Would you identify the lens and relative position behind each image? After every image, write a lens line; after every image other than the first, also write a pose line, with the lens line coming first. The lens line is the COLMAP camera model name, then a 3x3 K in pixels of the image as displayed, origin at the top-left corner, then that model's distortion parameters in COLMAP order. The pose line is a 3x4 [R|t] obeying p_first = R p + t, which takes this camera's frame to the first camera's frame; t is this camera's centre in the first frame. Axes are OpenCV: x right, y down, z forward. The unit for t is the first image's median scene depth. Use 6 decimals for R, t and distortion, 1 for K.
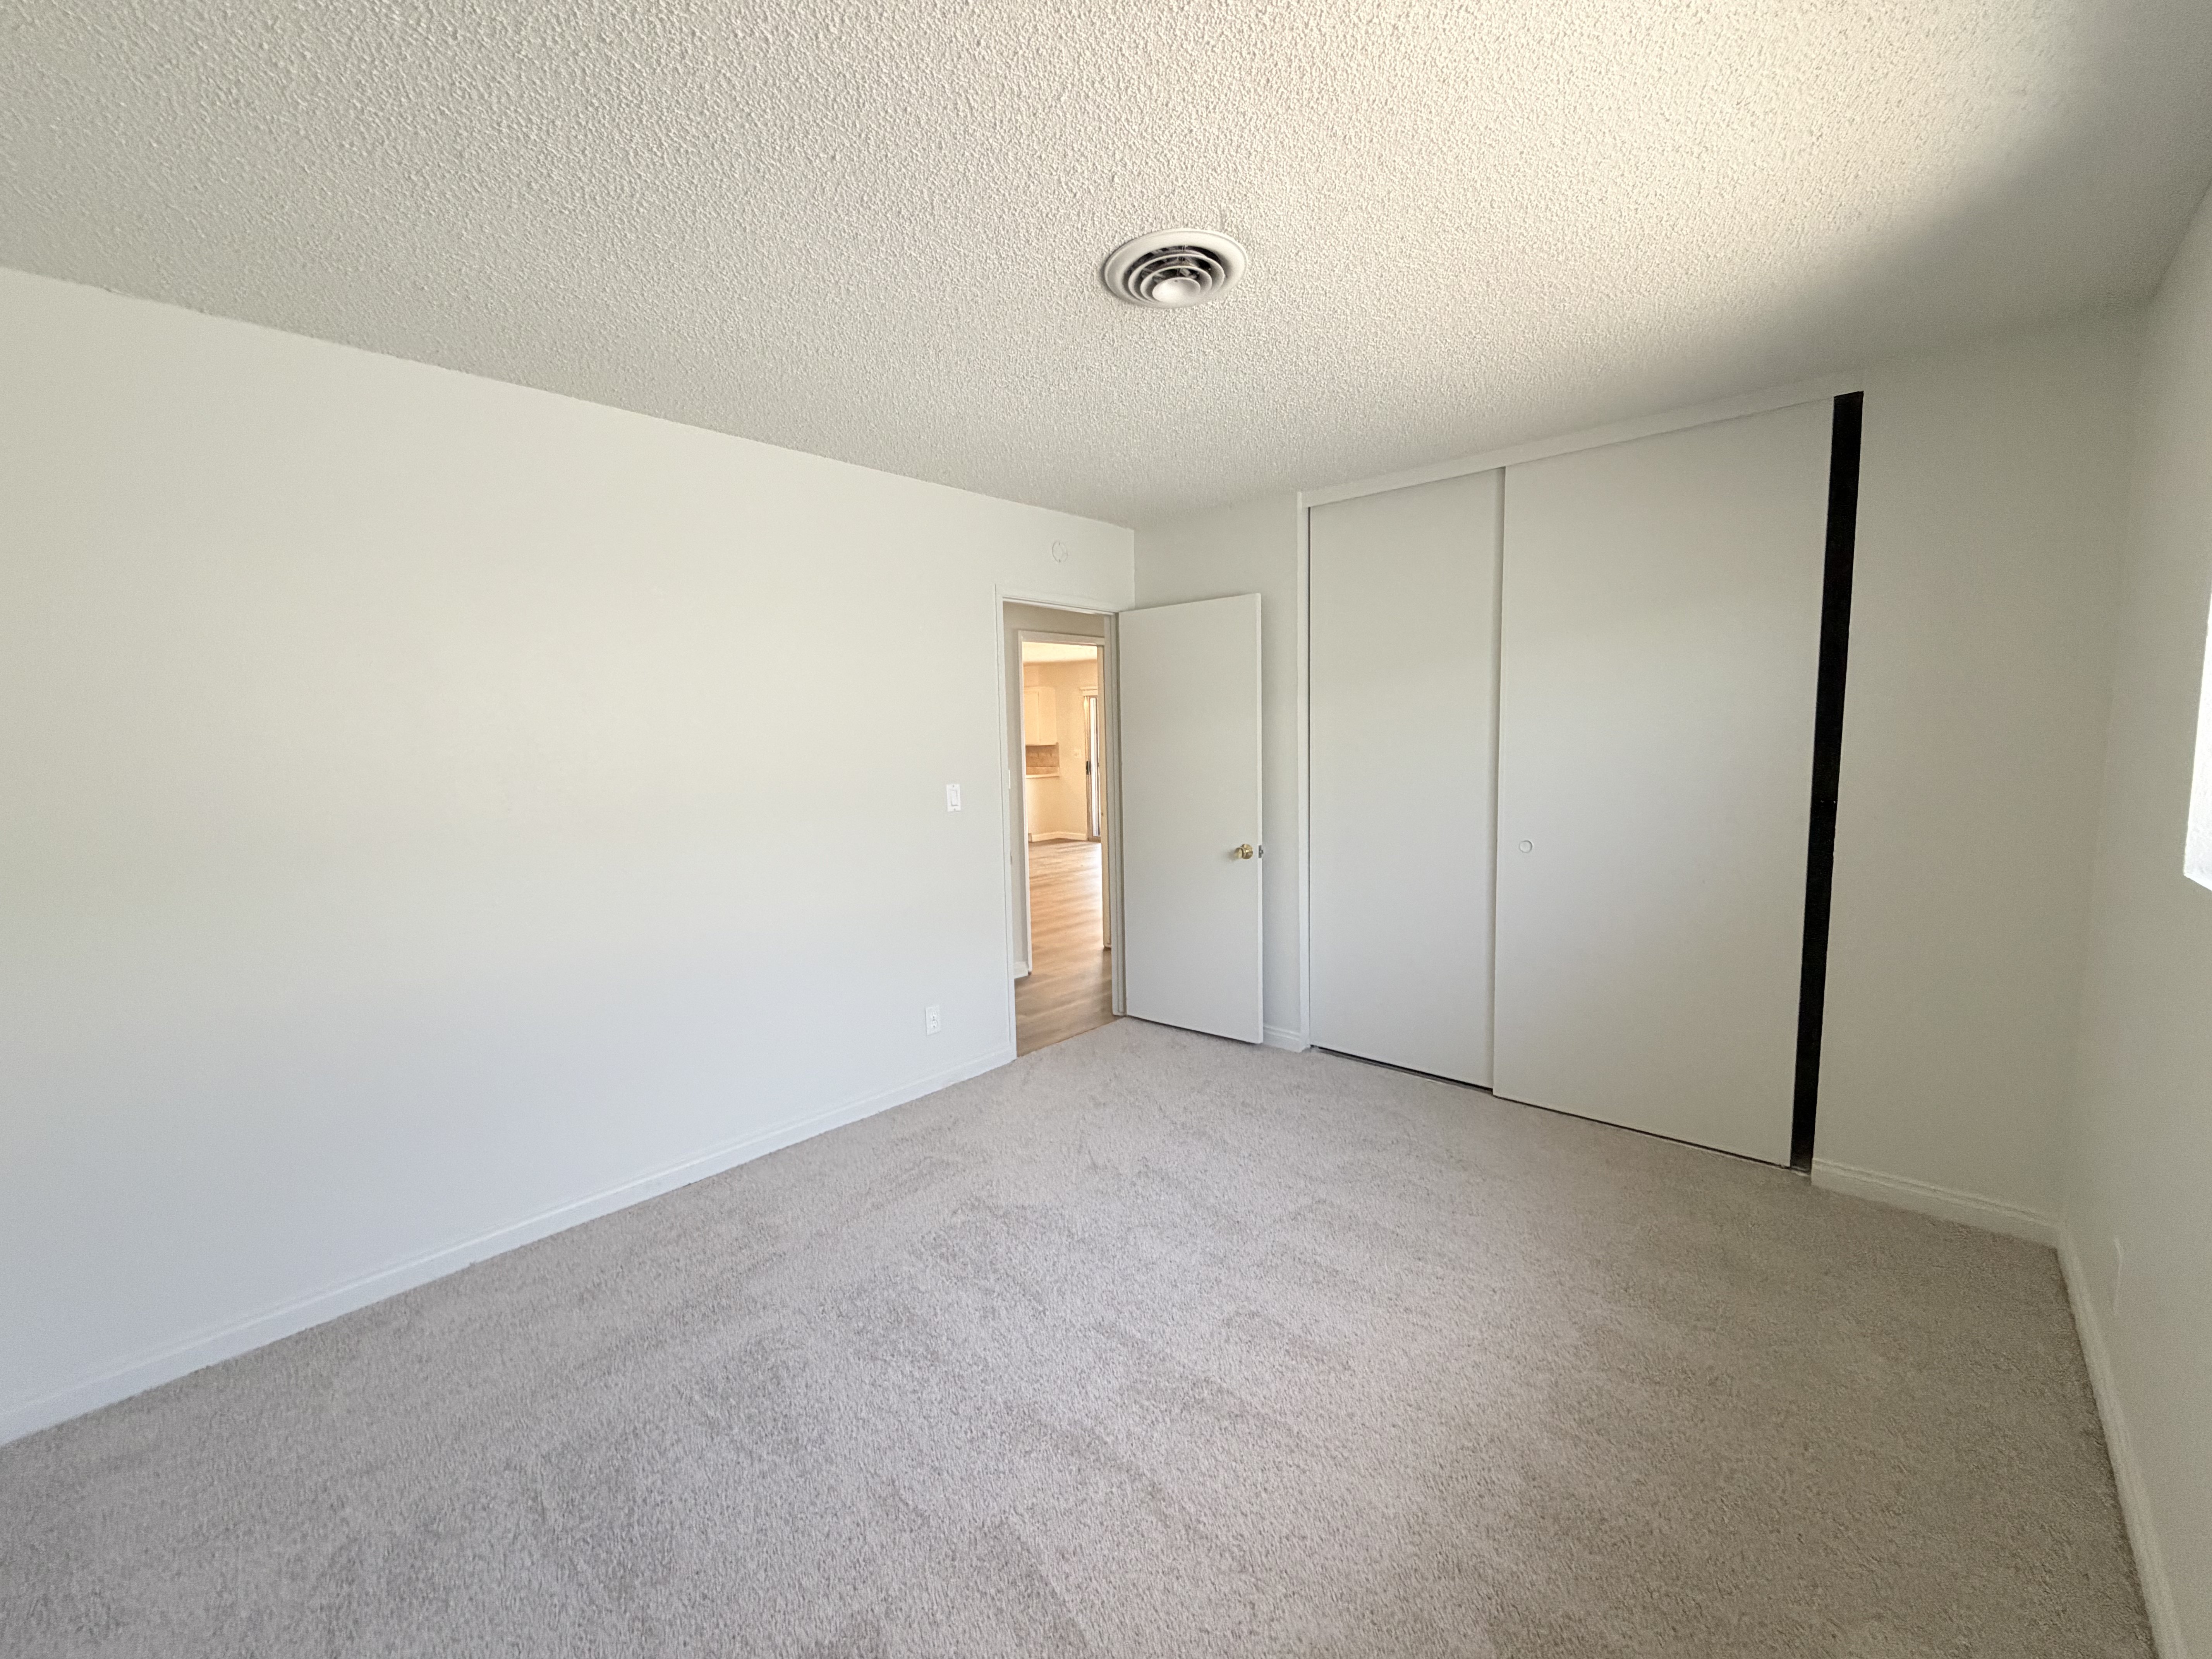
lens RADIAL K [[884.7, 0, 1094.1], [0, 884.7, 832.4], [0, 0, 1]] dist [0.002404, 0.000150]
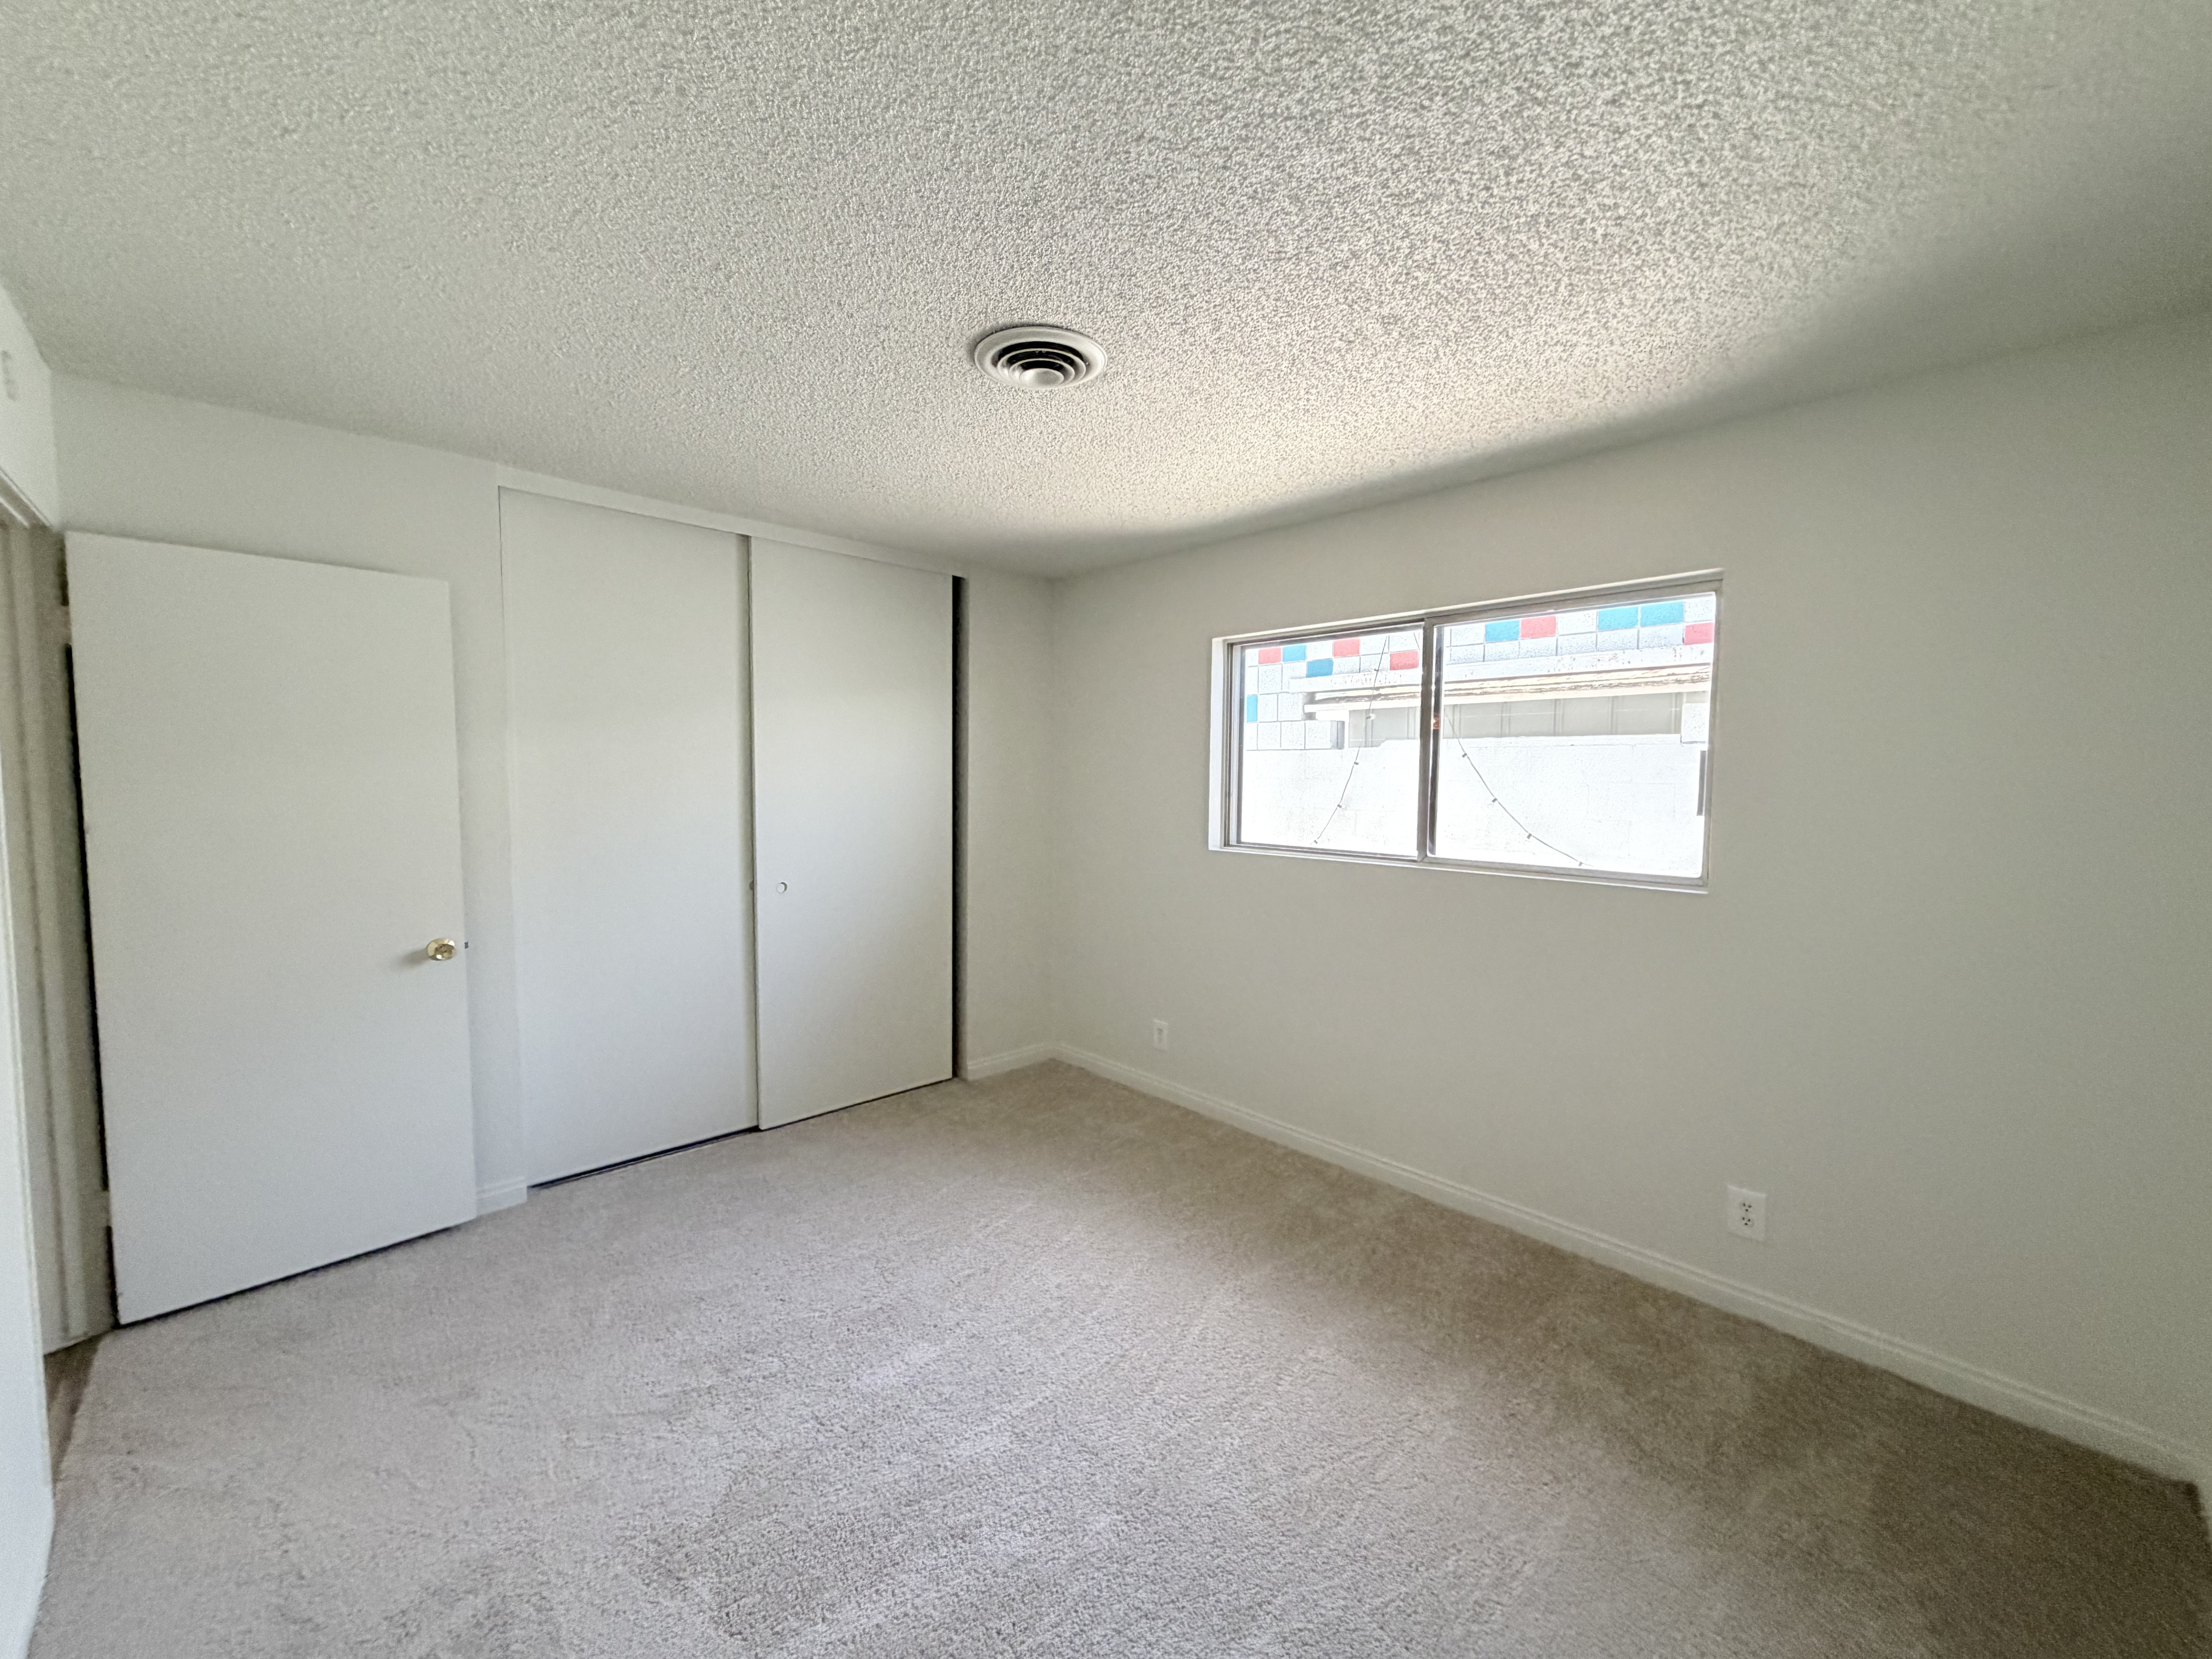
lens RADIAL K [[884.7, 0, 1094.1], [0, 884.7, 832.4], [0, 0, 1]] dist [0.002404, 0.000150]
pose [[0.077420, -0.036303, 0.996337, -0.565525], [0.108068, 0.993754, 0.027812, -0.039000], [-0.991124, 0.105519, 0.080859, 0.516036]]
